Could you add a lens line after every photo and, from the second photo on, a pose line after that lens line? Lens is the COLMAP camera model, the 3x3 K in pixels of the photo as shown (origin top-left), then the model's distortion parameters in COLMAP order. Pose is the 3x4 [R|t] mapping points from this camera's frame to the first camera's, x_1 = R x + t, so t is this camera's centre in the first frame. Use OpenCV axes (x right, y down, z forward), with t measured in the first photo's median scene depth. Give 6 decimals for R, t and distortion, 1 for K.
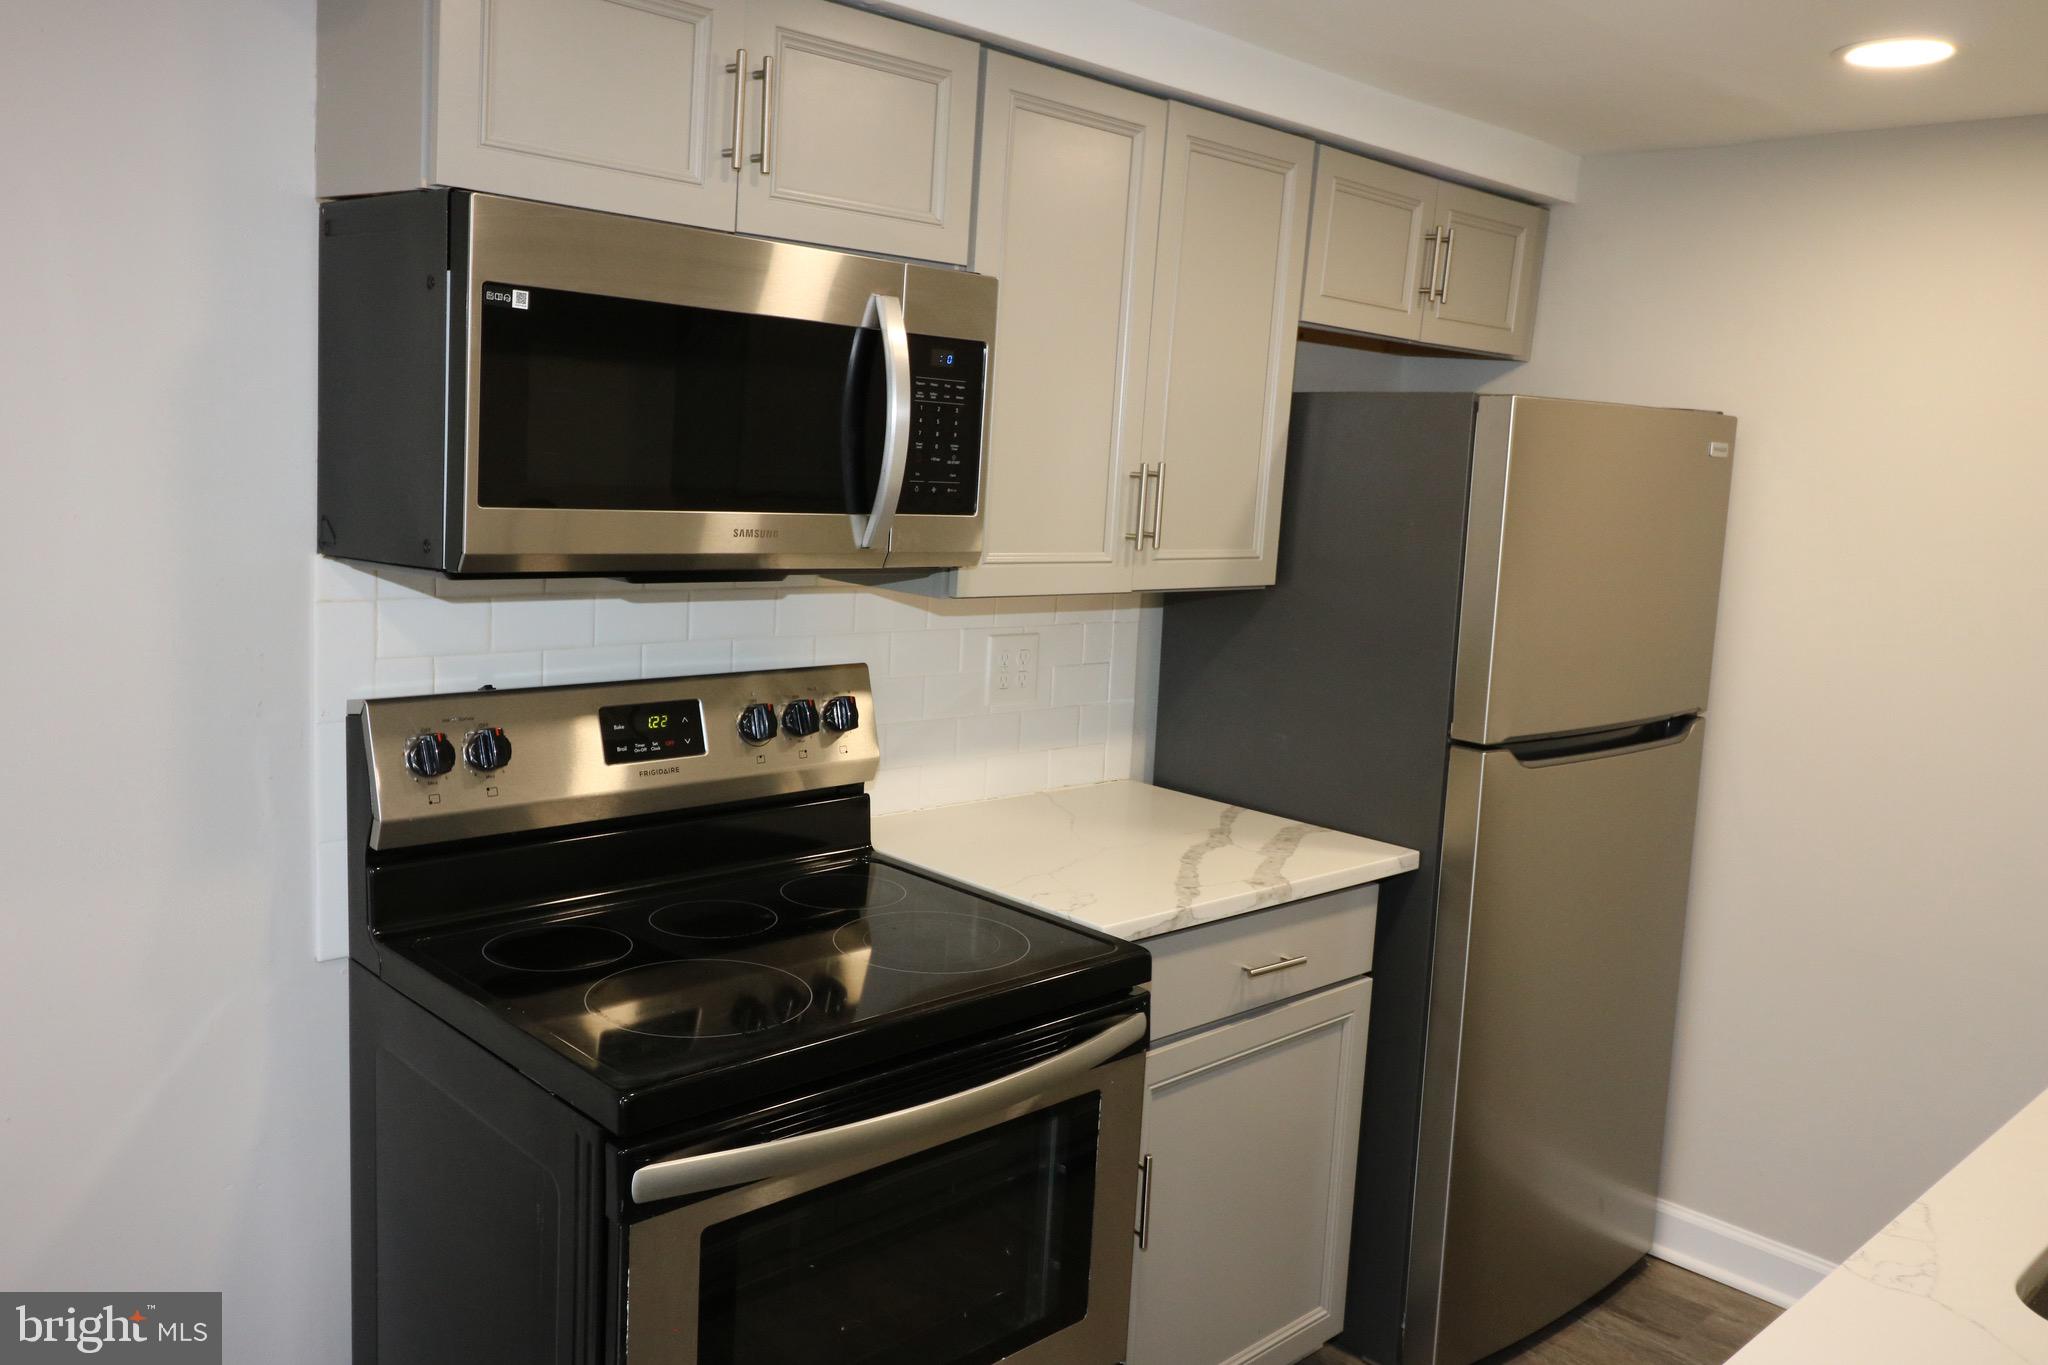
lens RADIAL K [[1580.8, 0, 1020.6], [0, 1580.8, 663.0], [0, 0, 1]] dist [-0.012016, 0.001531]
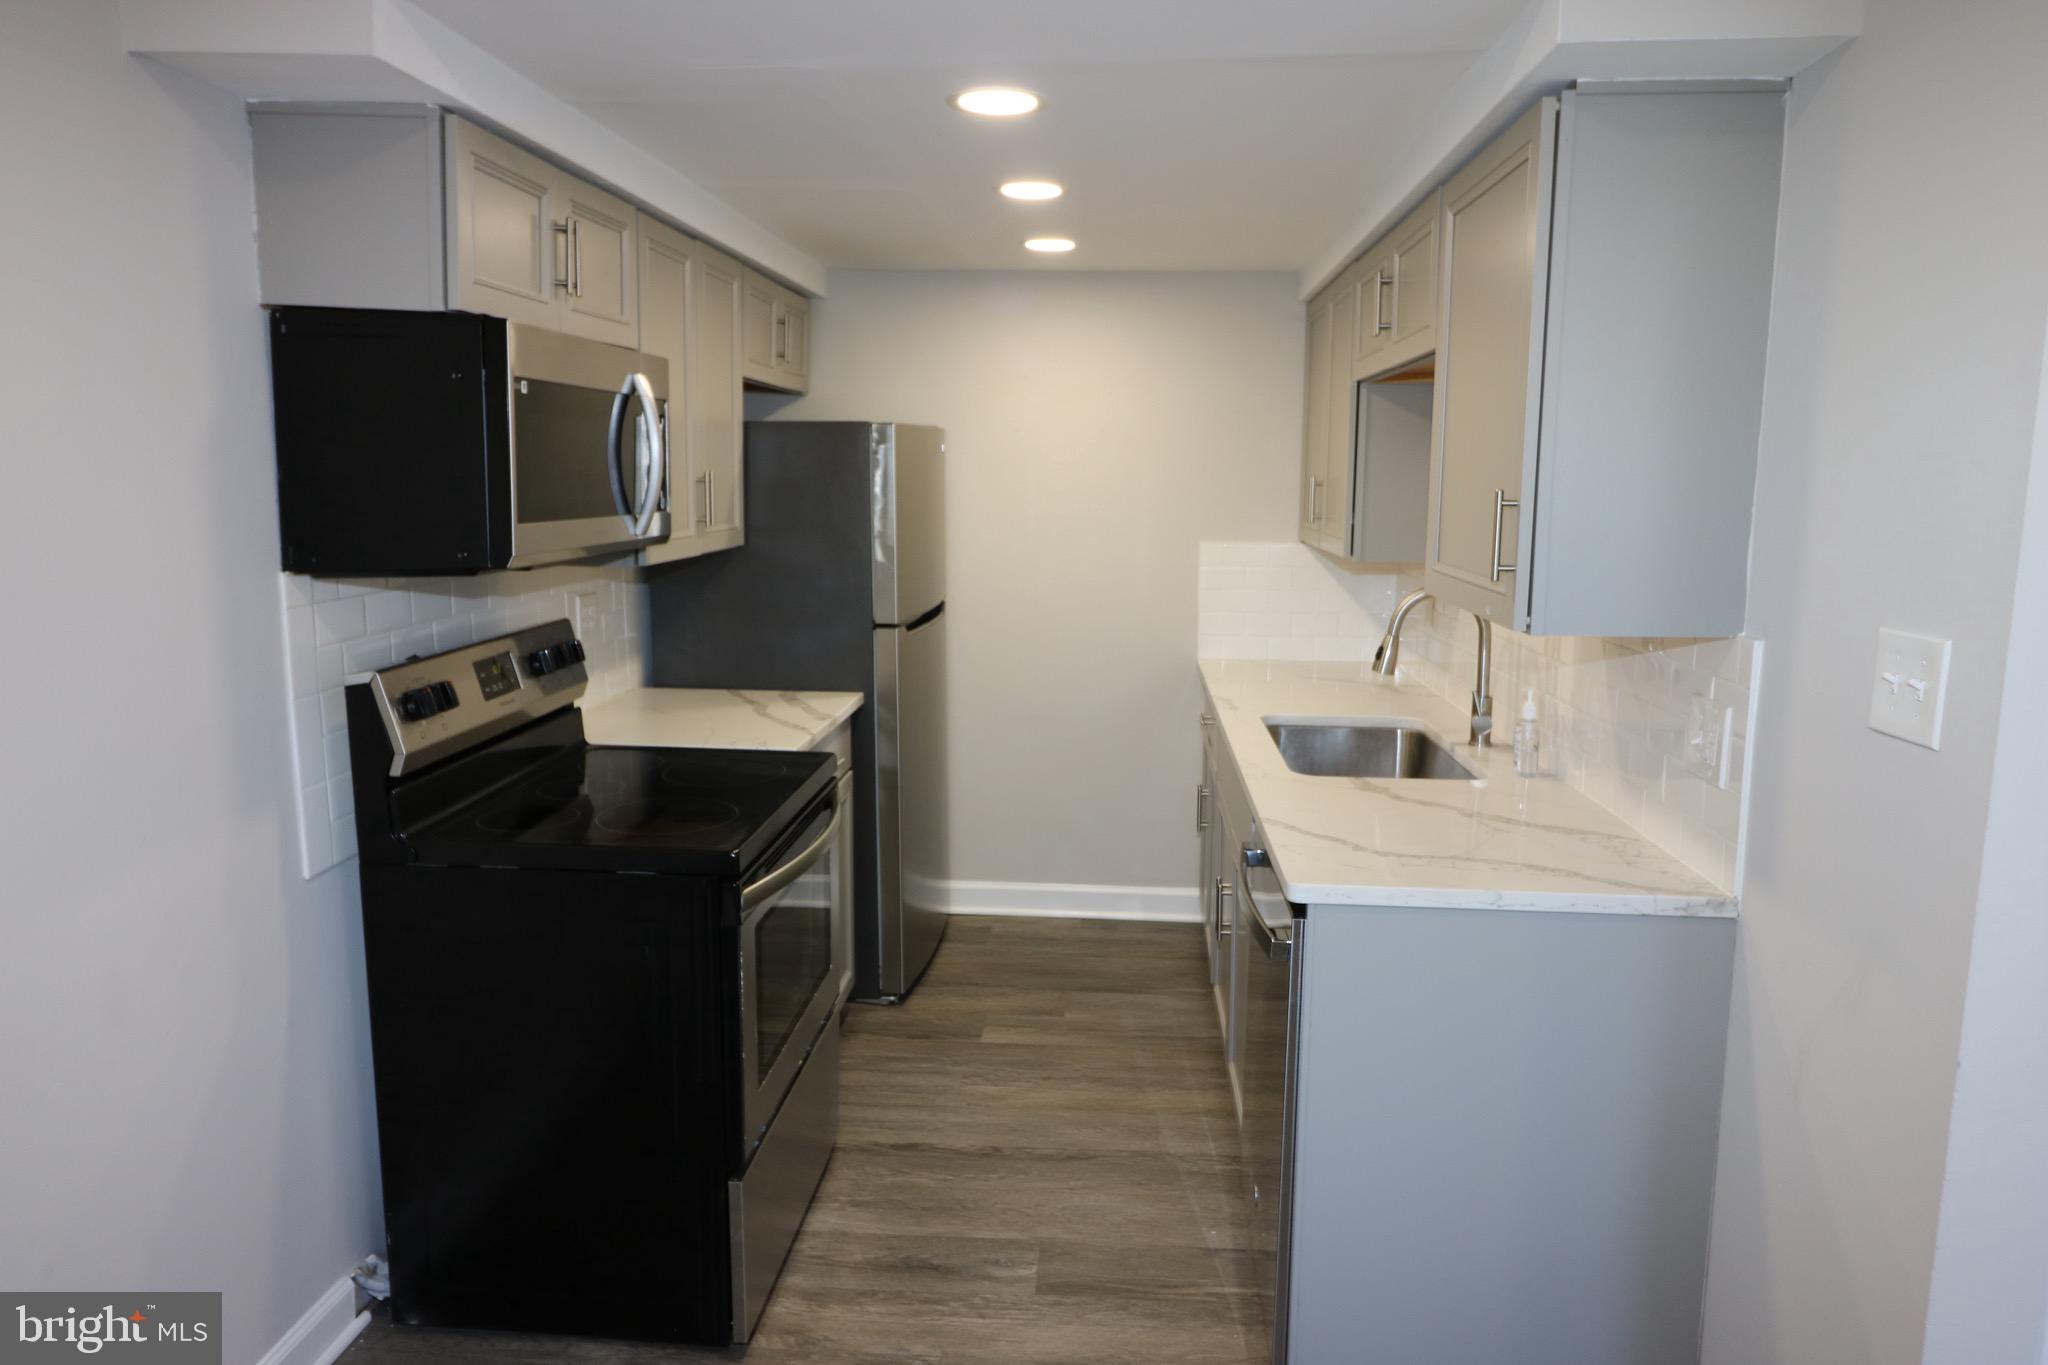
lens RADIAL K [[1319.9, 0, 1031.9], [0, 1319.9, 676.3], [0, 0, 1]] dist [0.003624, -0.010341]
pose [[0.737495, -0.150066, 0.658469, -0.560535], [0.119082, 0.988619, 0.091934, -0.007466], [-0.664772, 0.010611, 0.746971, -0.190981]]
